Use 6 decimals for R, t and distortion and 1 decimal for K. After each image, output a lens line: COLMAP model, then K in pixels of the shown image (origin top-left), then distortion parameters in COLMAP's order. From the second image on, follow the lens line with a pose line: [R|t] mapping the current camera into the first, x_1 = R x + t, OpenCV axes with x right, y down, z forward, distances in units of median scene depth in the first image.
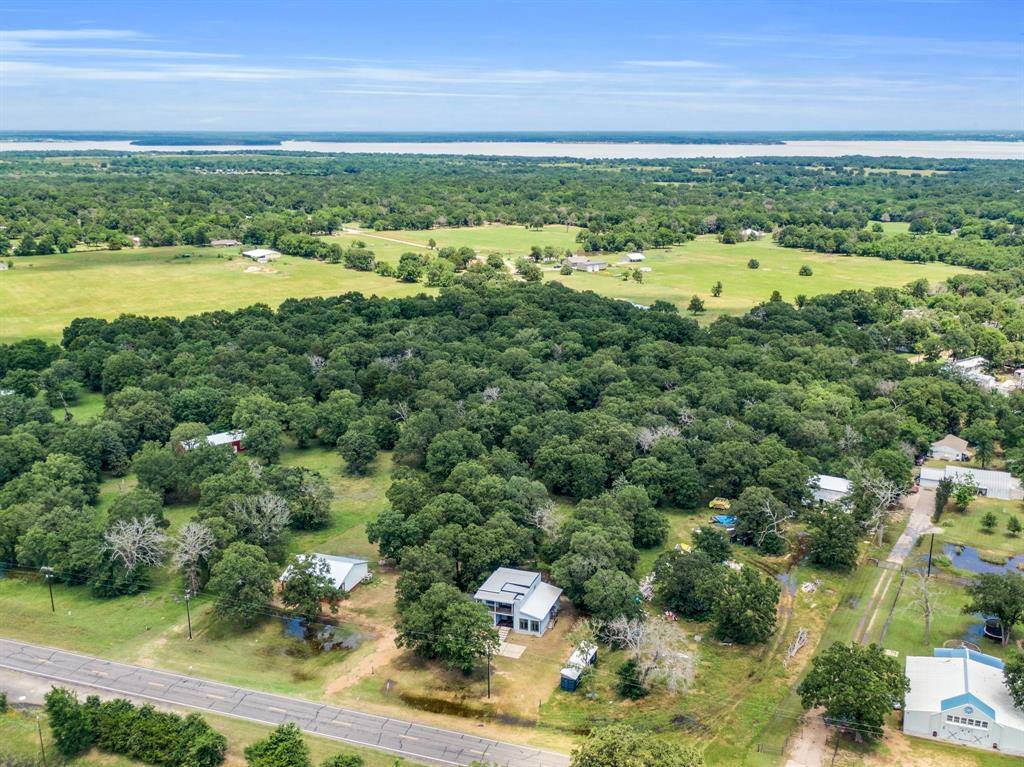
lens RADIAL K [[1041.7, 0, 512.0], [0, 1041.7, 383.5], [0, 0, 1]] dist [0.101495, 0.000213]
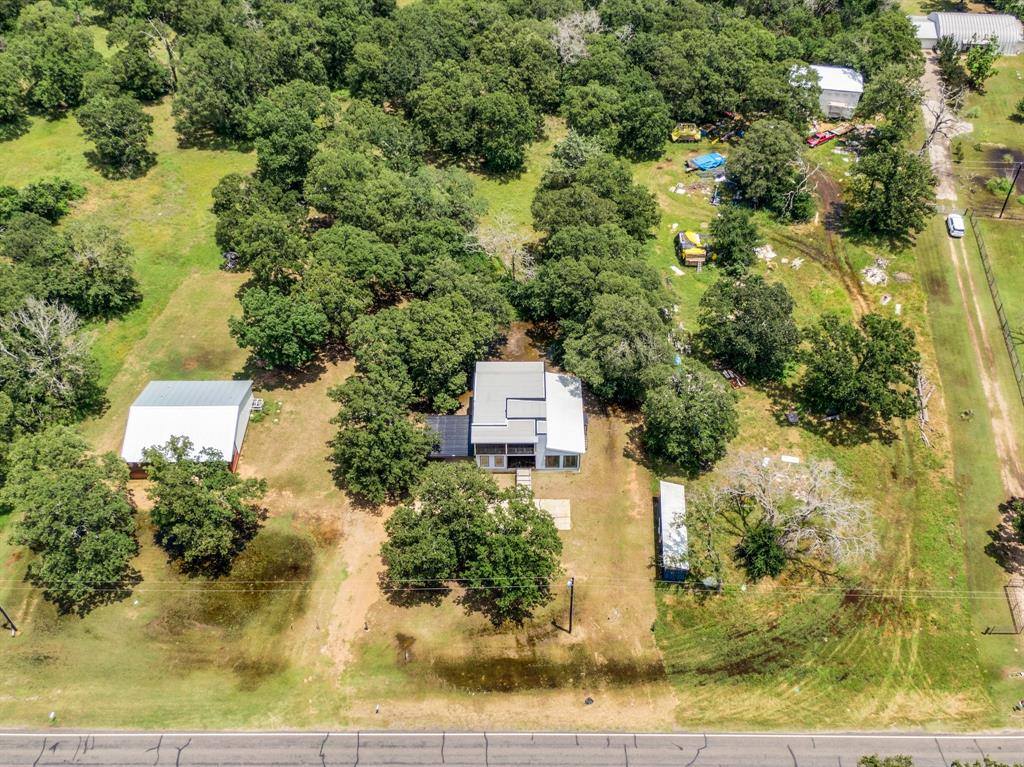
lens RADIAL K [[958.5, 0, 491.1], [0, 958.5, 384.2], [0, 0, 1]] dist [0.078225, 0.003012]
pose [[0.944668, -0.238935, 0.224747, -0.126724], [0.087217, 0.843442, 0.530093, -0.111841], [-0.316219, -0.481160, 0.817612, 0.471774]]
